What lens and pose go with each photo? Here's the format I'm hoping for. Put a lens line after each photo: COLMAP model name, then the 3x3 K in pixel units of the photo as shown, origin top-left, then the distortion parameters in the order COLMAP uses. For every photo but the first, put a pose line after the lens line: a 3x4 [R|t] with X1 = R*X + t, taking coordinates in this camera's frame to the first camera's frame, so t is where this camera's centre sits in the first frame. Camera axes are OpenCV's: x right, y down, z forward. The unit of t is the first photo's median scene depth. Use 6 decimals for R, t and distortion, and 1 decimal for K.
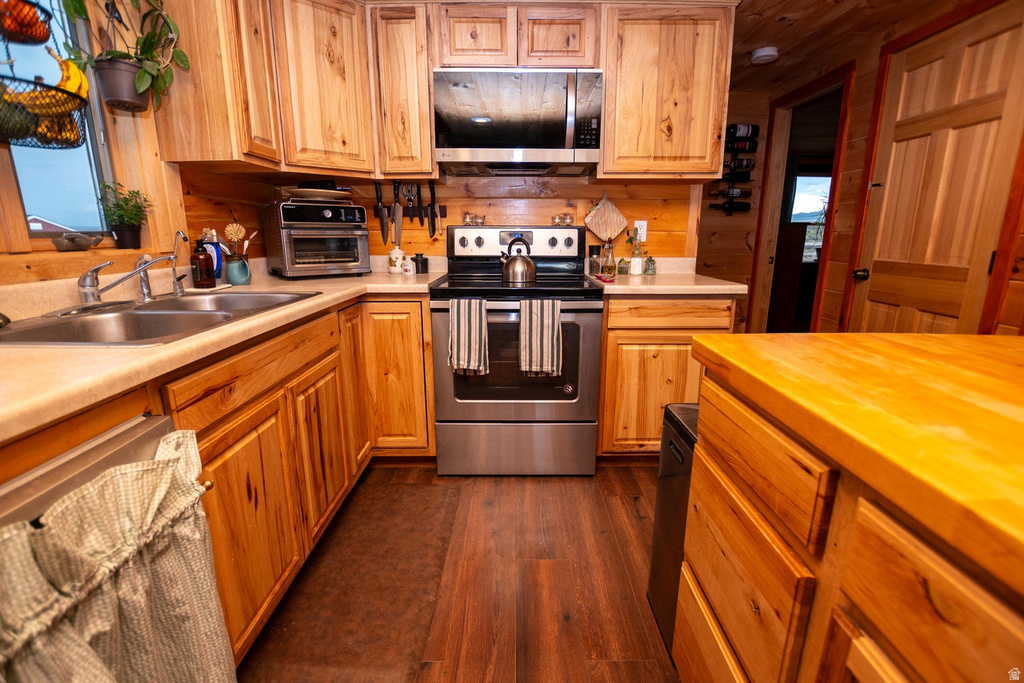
lens RADIAL K [[451.3, 0, 510.8], [0, 451.3, 338.8], [0, 0, 1]] dist [-0.022155, 0.002421]
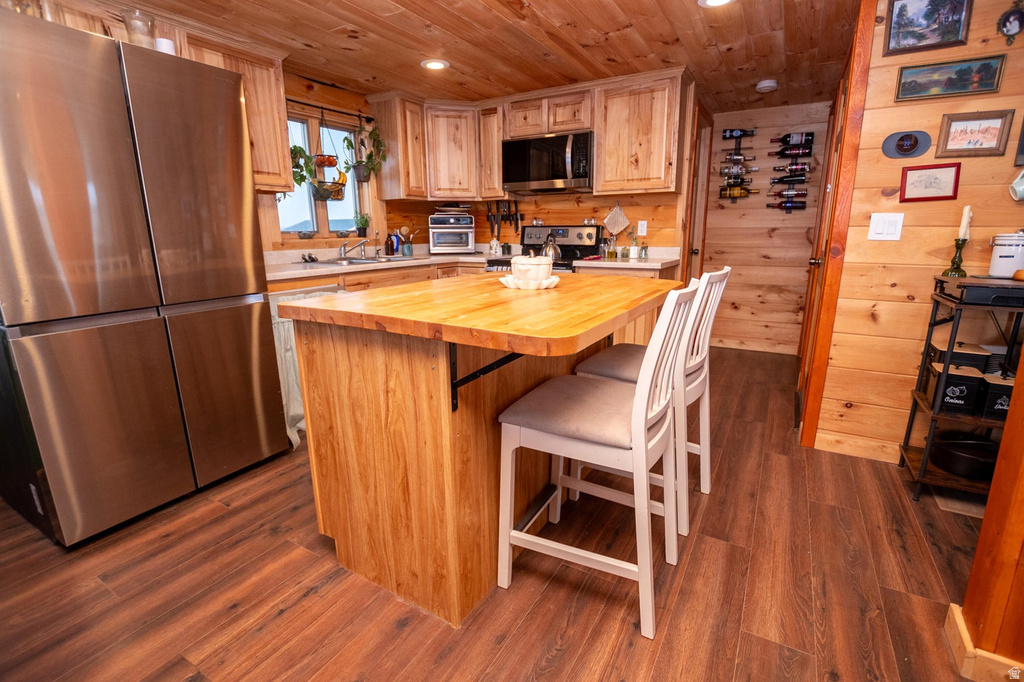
lens RADIAL K [[451.3, 0, 517.2], [0, 451.3, 338.5], [0, 0, 1]] dist [-0.022155, 0.002421]
pose [[0.865806, 0.109850, -0.488174, 0.842555], [-0.107292, 0.993669, 0.033309, 0.127984], [0.488743, 0.023538, 0.872111, -0.533483]]
